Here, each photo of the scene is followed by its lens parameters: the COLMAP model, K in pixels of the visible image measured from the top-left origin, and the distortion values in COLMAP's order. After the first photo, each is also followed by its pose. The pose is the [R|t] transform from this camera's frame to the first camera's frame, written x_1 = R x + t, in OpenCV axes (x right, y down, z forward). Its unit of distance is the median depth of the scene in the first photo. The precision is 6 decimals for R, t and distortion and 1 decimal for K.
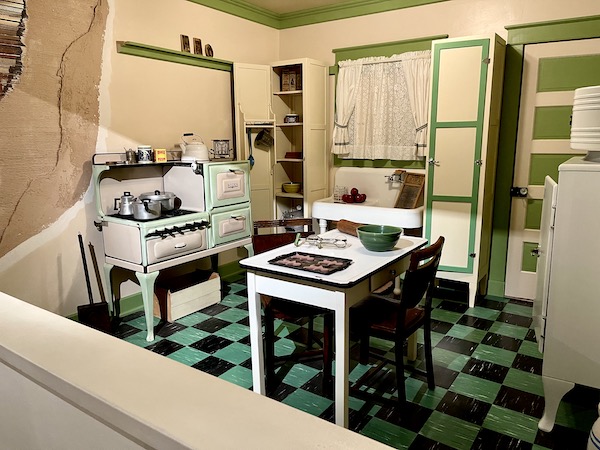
lens RADIAL K [[452.4, 0, 301.6], [0, 452.4, 224.6], [0, 0, 1]] dist [0.023478, -0.008911]
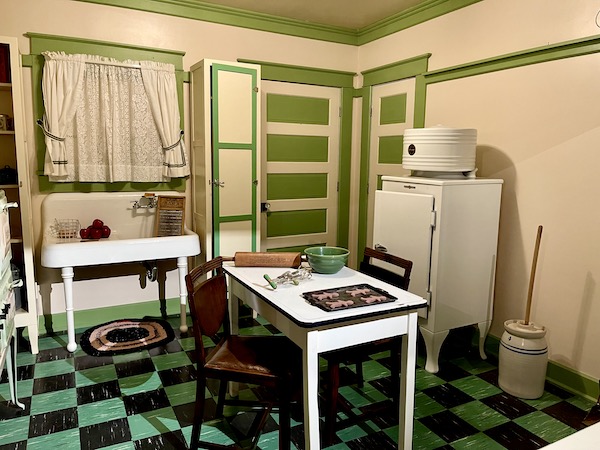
lens RADIAL K [[452.4, 0, 301.1], [0, 452.4, 224.2], [0, 0, 1]] dist [0.023478, -0.008911]
pose [[0.464514, -0.113677, 0.878239, -0.433594], [0.146483, 0.987929, 0.050398, -0.064889], [-0.873367, 0.105236, 0.475558, 0.345647]]
